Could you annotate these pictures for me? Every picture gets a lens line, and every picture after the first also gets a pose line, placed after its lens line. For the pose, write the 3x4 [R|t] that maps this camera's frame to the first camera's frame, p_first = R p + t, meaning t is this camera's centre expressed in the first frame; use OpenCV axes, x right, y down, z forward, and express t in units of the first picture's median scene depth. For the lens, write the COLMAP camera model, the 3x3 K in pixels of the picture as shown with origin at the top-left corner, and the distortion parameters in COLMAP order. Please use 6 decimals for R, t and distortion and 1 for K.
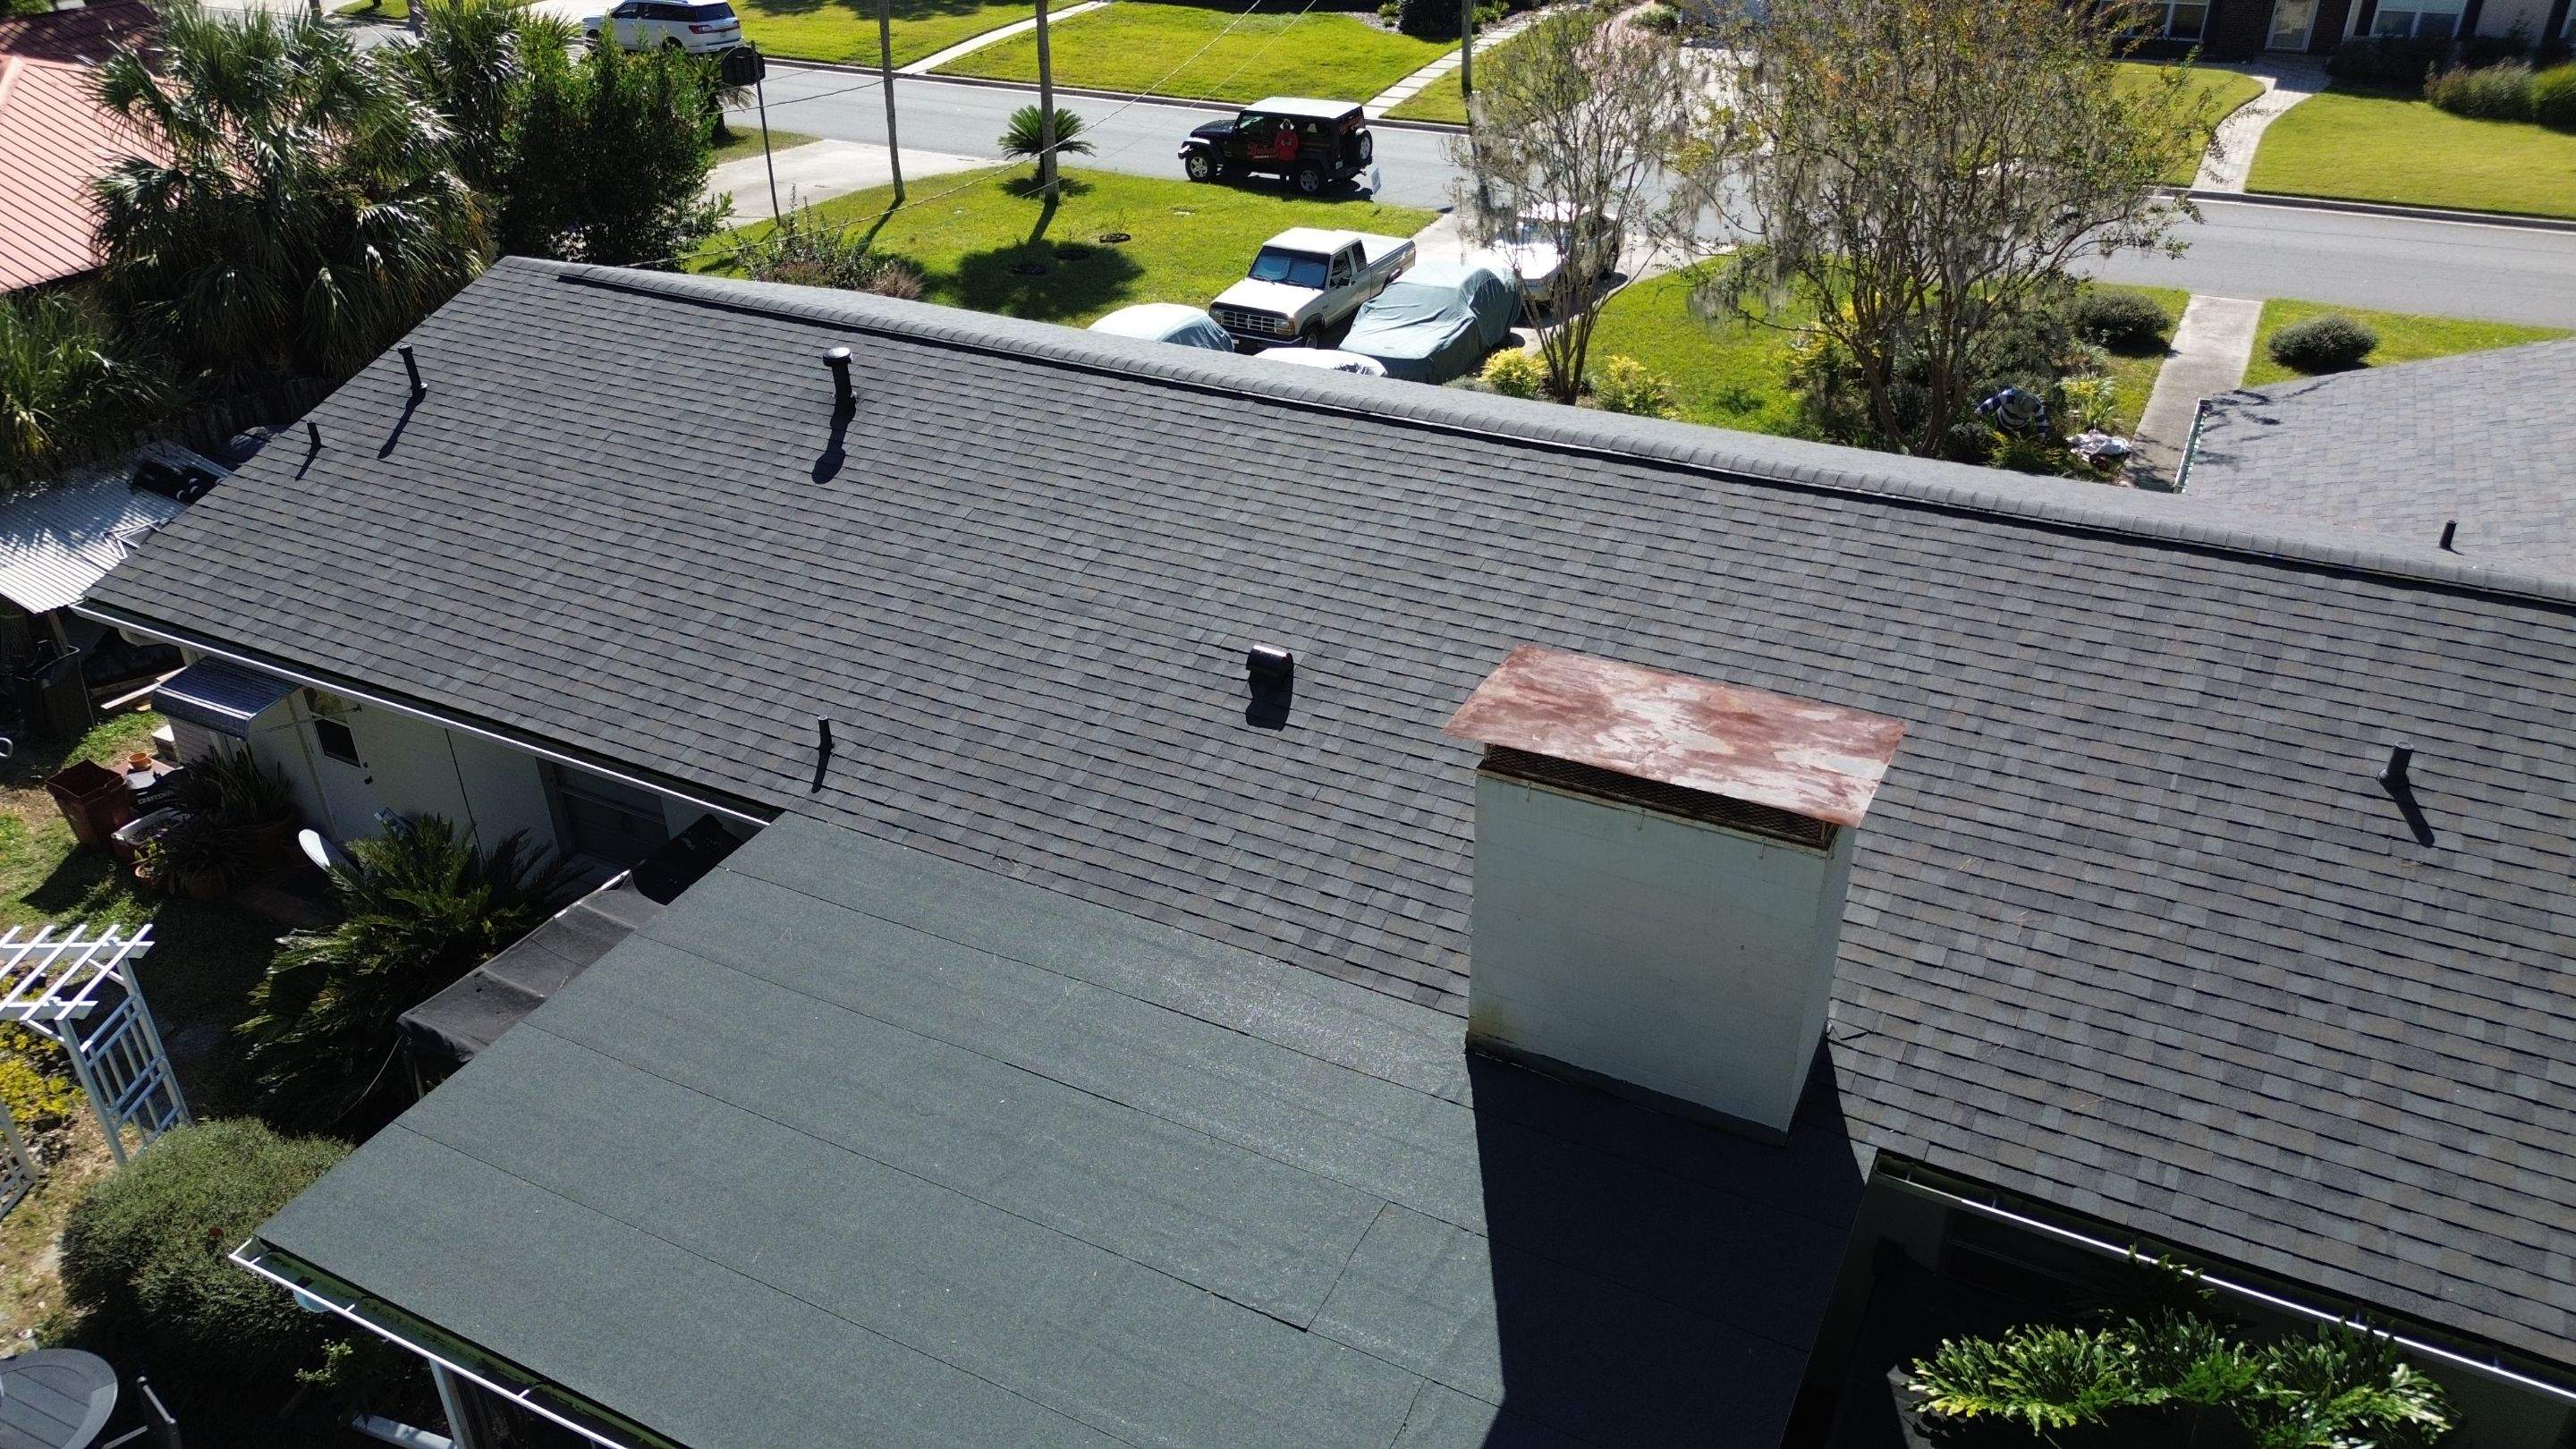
lens RADIAL K [[1821.6, 0, 1298.3], [0, 1821.6, 724.6], [0, 0, 1]] dist [0.080210, -0.093851]
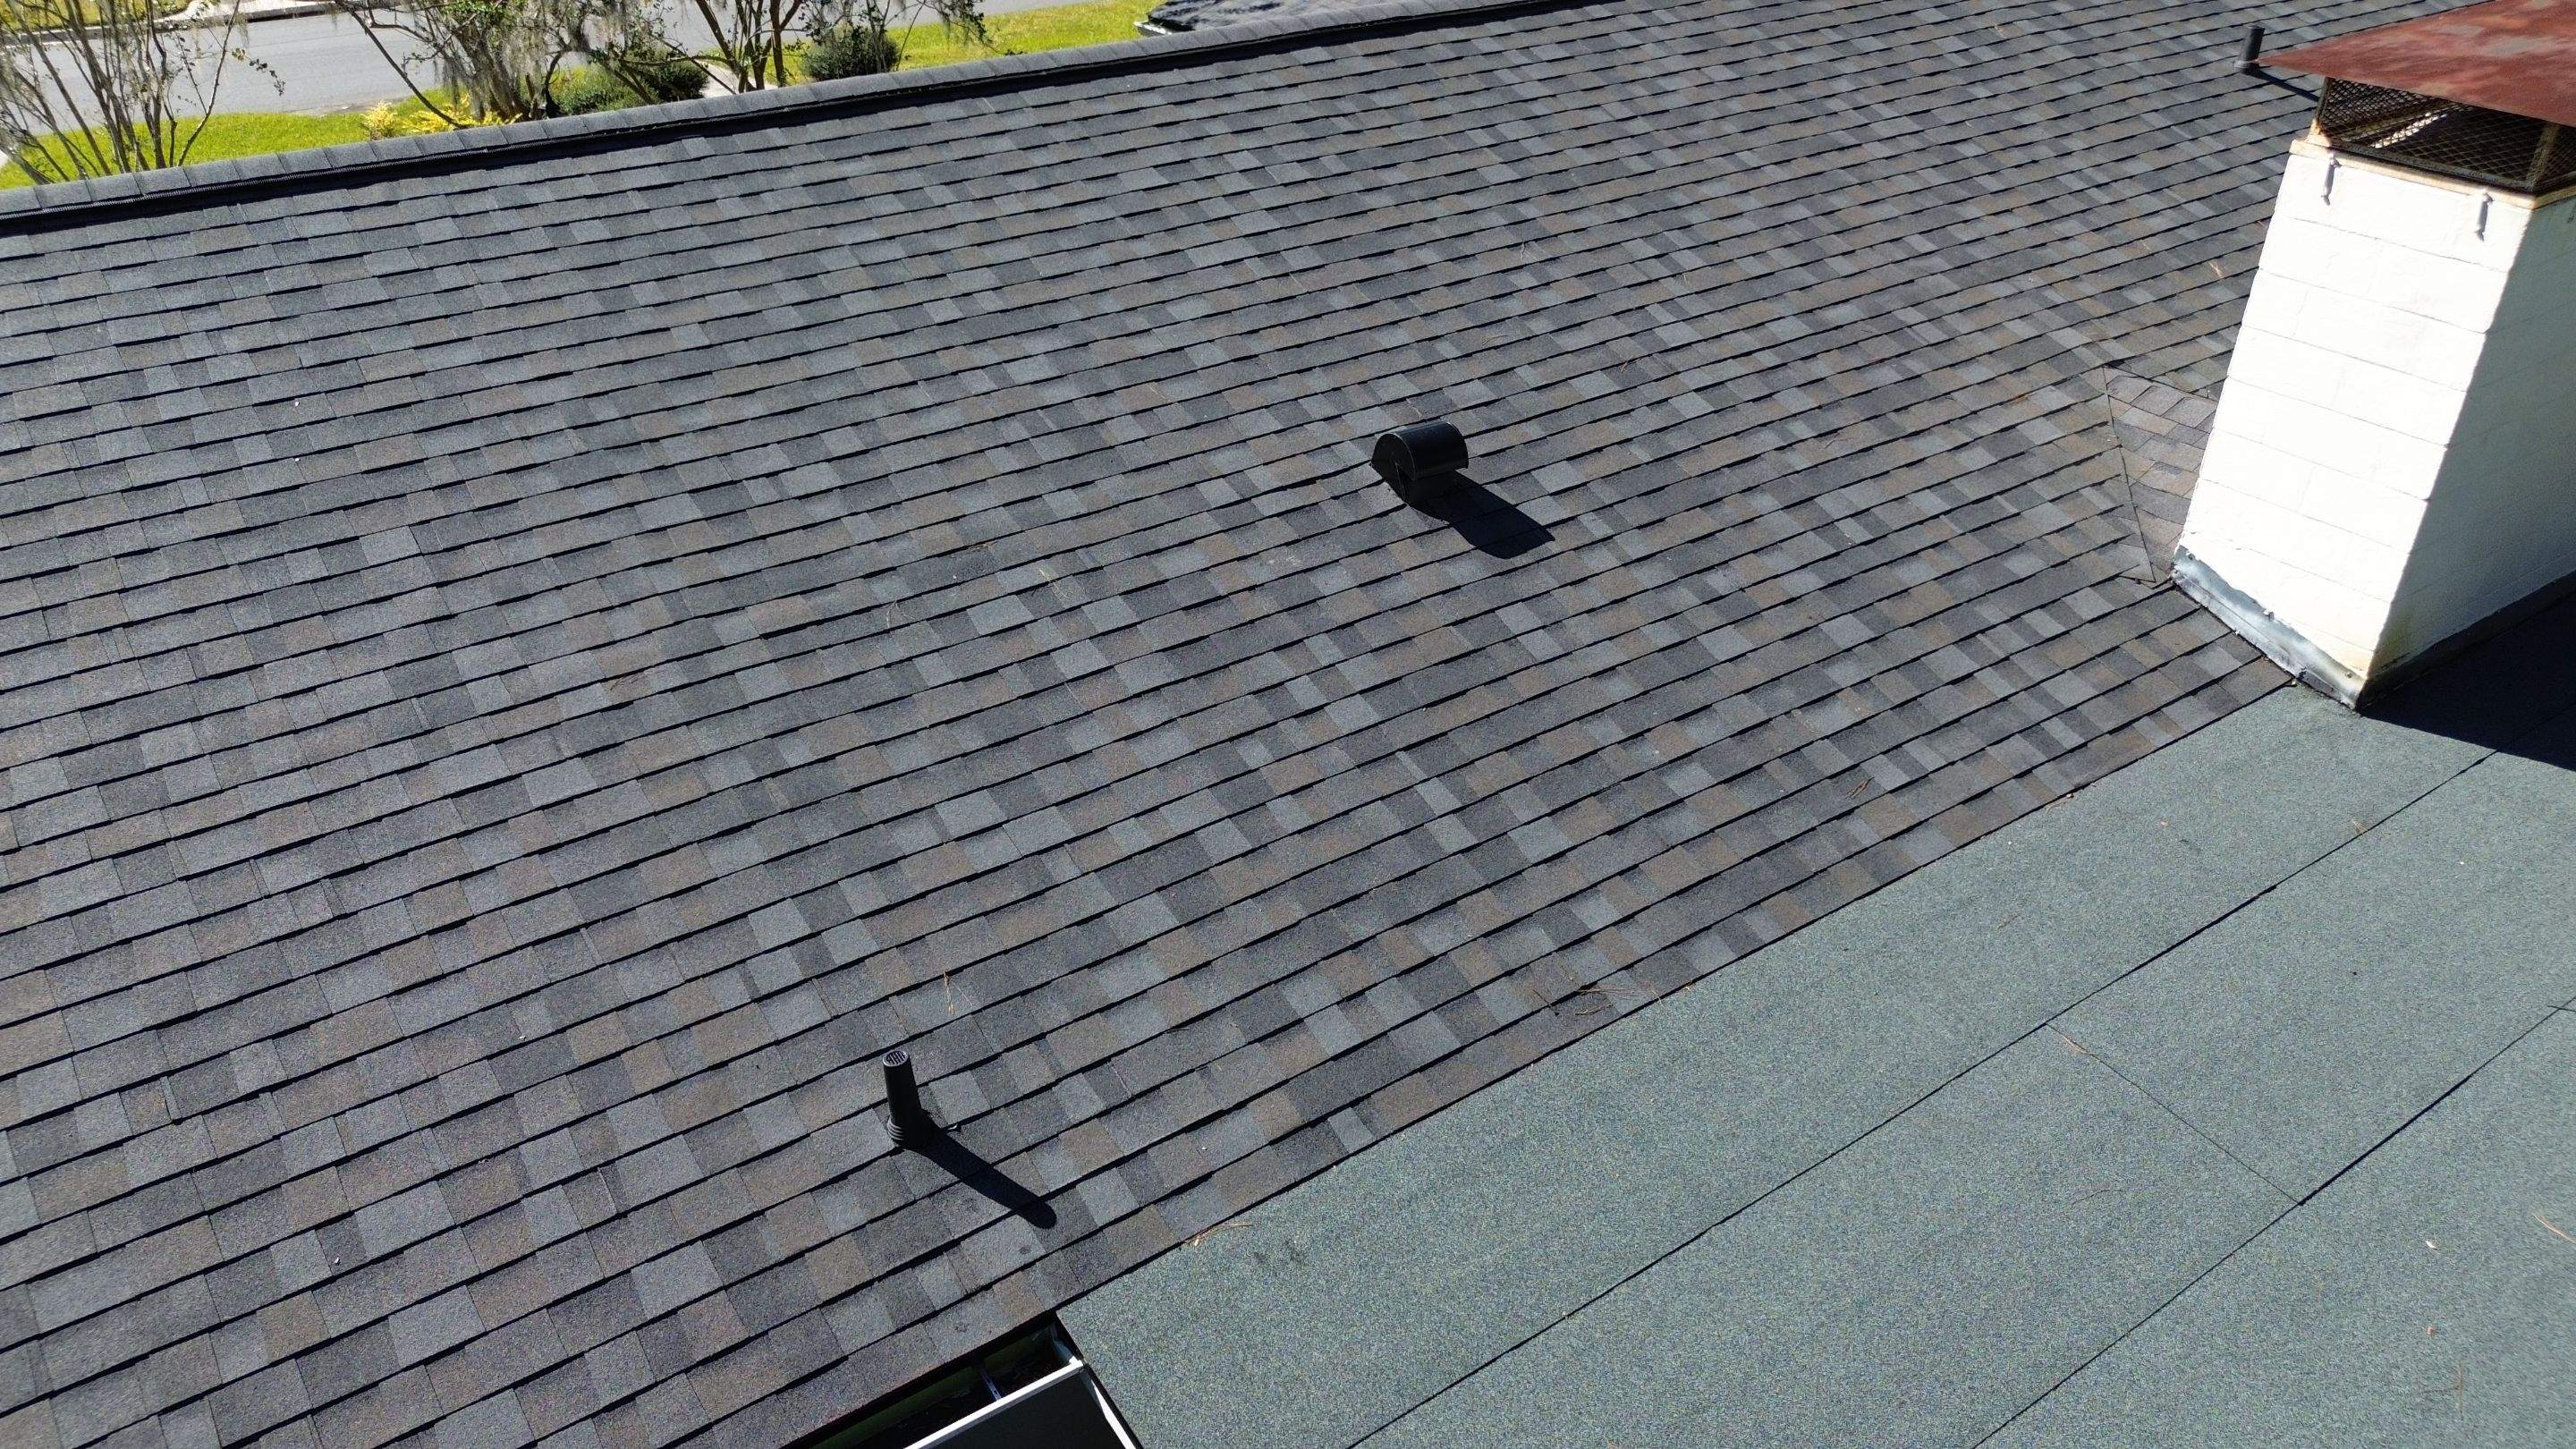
lens RADIAL K [[1832.0, 0, 1288.0], [0, 1832.0, 724.5], [0, 0, 1]] dist [0.056979, -0.059215]
pose [[0.468878, -0.455453, 0.756780, -0.467986], [0.431051, 0.865834, 0.254019, -0.117277], [-0.770940, 0.207107, 0.602294, 0.730412]]
